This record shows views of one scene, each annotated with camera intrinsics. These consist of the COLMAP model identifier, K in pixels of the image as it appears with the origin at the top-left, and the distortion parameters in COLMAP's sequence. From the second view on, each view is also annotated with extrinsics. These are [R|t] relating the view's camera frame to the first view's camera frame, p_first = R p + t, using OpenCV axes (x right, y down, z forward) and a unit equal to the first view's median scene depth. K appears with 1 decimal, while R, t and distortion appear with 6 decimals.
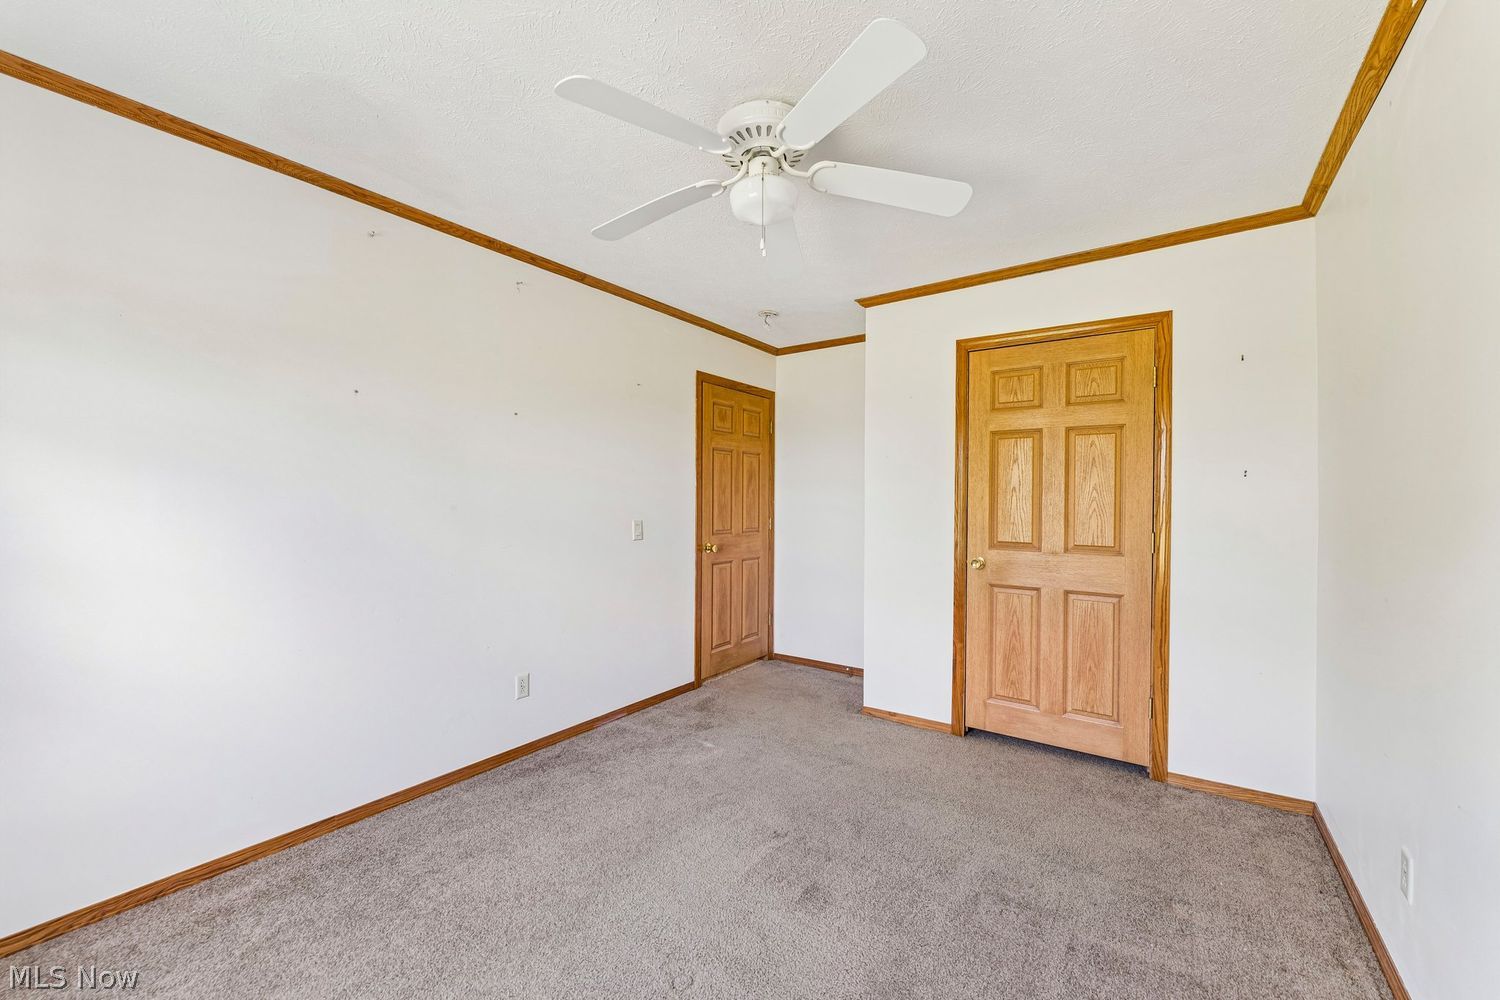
lens RADIAL K [[618.8, 0, 750.0], [0, 618.8, 500.0], [0, 0, 1]] dist [0.025480, -0.000108]
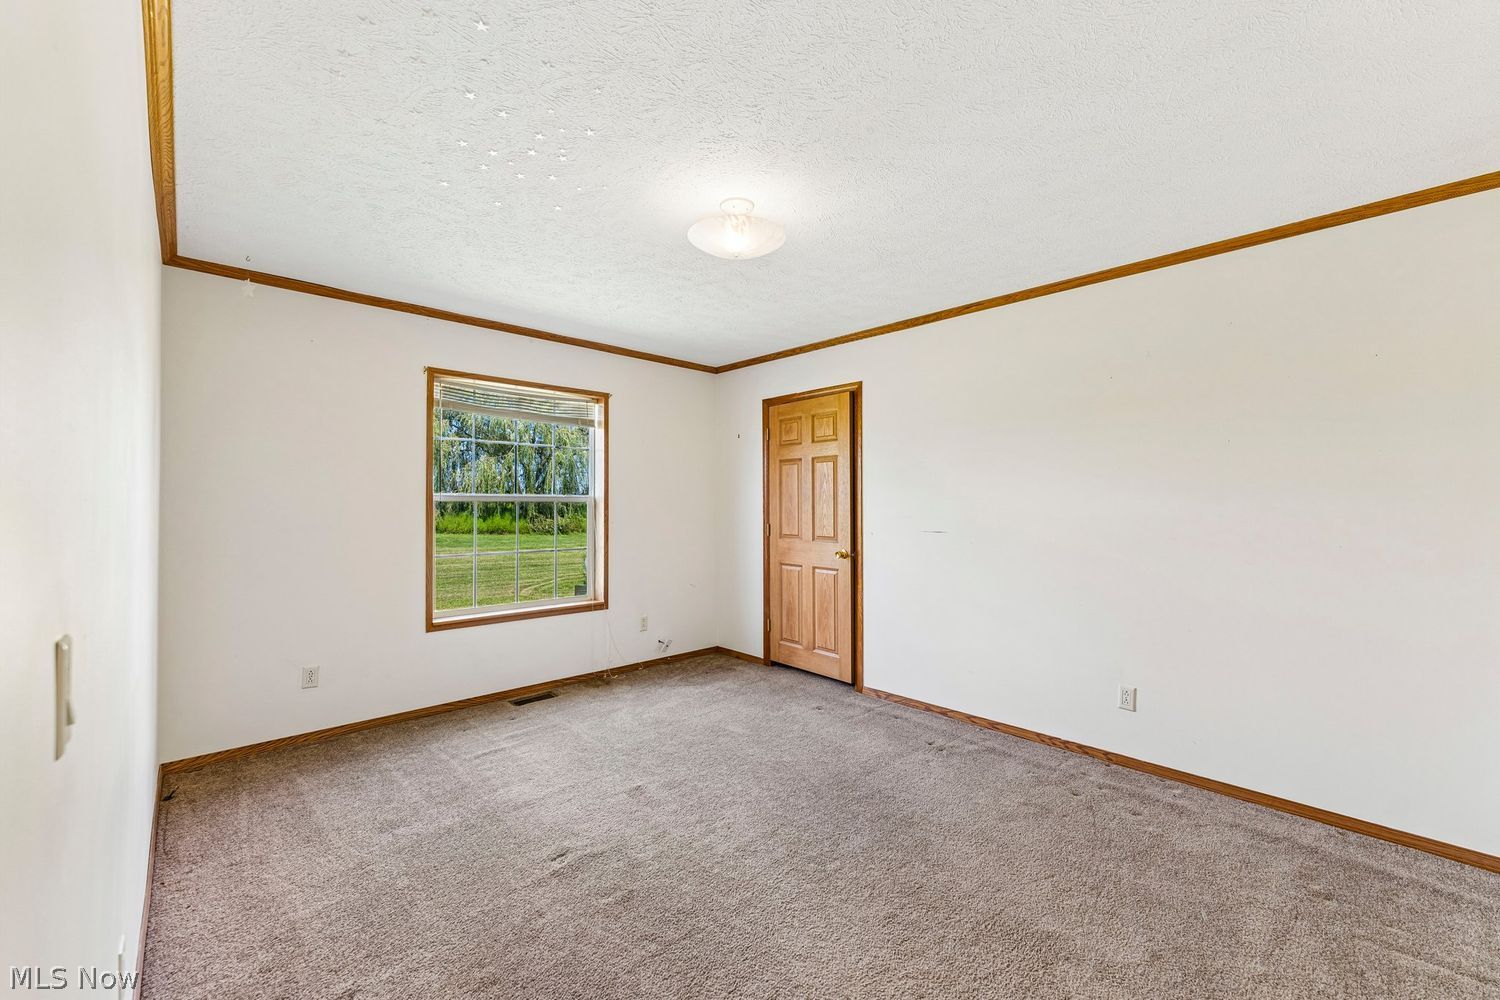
lens RADIAL K [[595.7, 0, 744.5], [0, 595.7, 500.9], [0, 0, 1]] dist [-0.000630, -0.000584]
pose [[0.982507, 0.001734, -0.186217, 0.599463], [-0.003298, 0.999962, -0.008091, 0.000373], [0.186196, 0.008564, 0.982475, -0.424355]]
